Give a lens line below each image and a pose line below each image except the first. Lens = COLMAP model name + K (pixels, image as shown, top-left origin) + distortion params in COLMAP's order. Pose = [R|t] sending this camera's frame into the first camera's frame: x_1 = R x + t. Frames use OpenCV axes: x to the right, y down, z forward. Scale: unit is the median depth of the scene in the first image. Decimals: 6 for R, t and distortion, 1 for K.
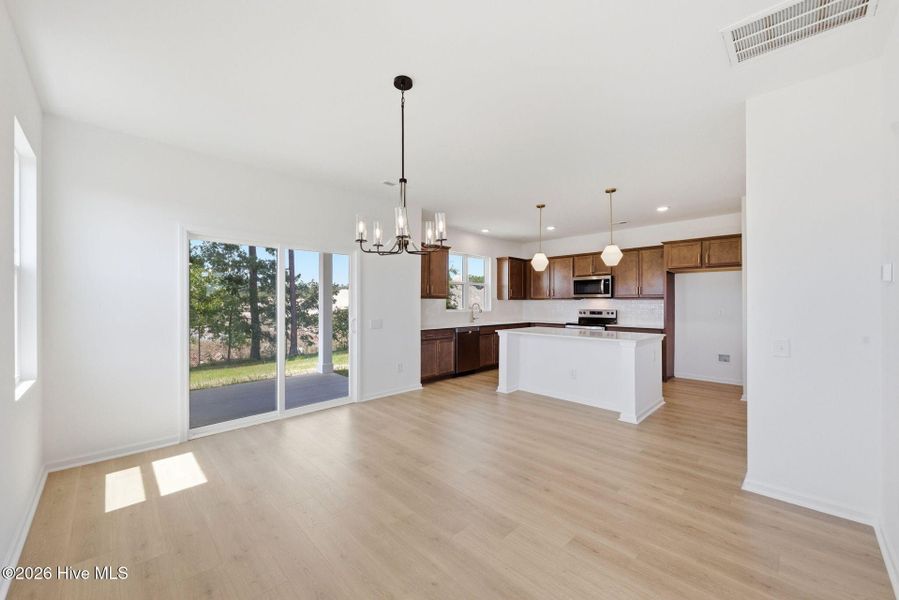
lens RADIAL K [[344.8, 0, 445.0], [0, 344.8, 301.5], [0, 0, 1]] dist [0.002897, 0.000072]
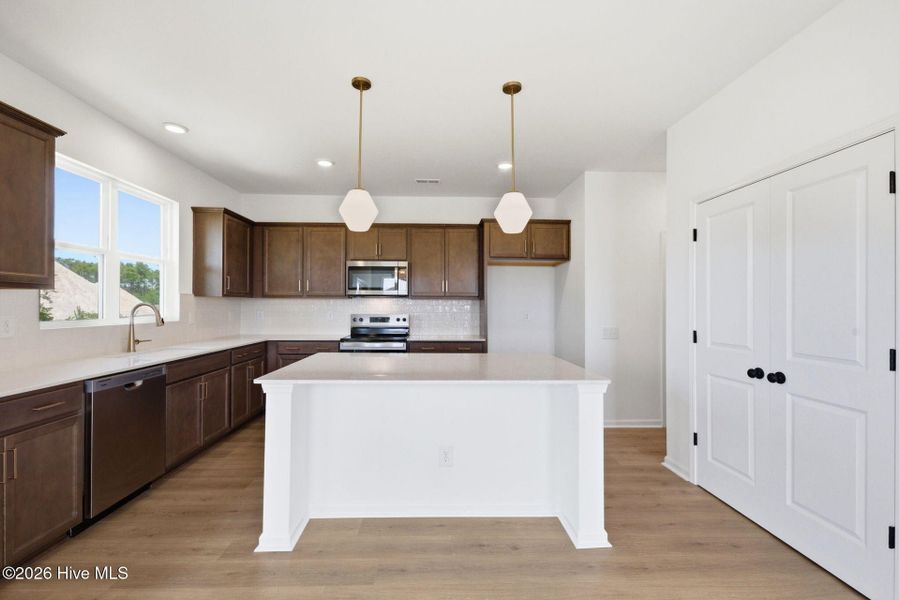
lens RADIAL K [[388.8, 0, 447.9], [0, 388.8, 304.6], [0, 0, 1]] dist [0.002555, -0.000026]
pose [[0.667579, 0.003230, 0.744532, -0.016380], [-0.006455, 0.999978, 0.001450, 0.004110], [-0.744511, -0.005774, 0.667585, 0.523075]]
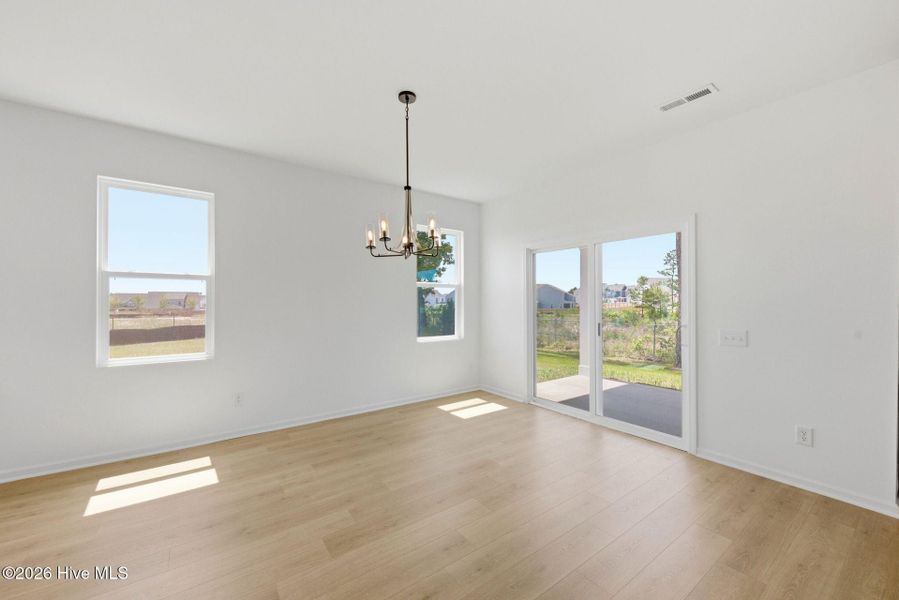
lens RADIAL K [[344.8, 0, 445.0], [0, 344.8, 301.5], [0, 0, 1]] dist [0.002897, 0.000072]
pose [[-0.145009, -0.001305, -0.989429, 0.366193], [0.001653, 0.999997, -0.001561, 0.003018], [0.989429, -0.001862, -0.145007, 0.499406]]
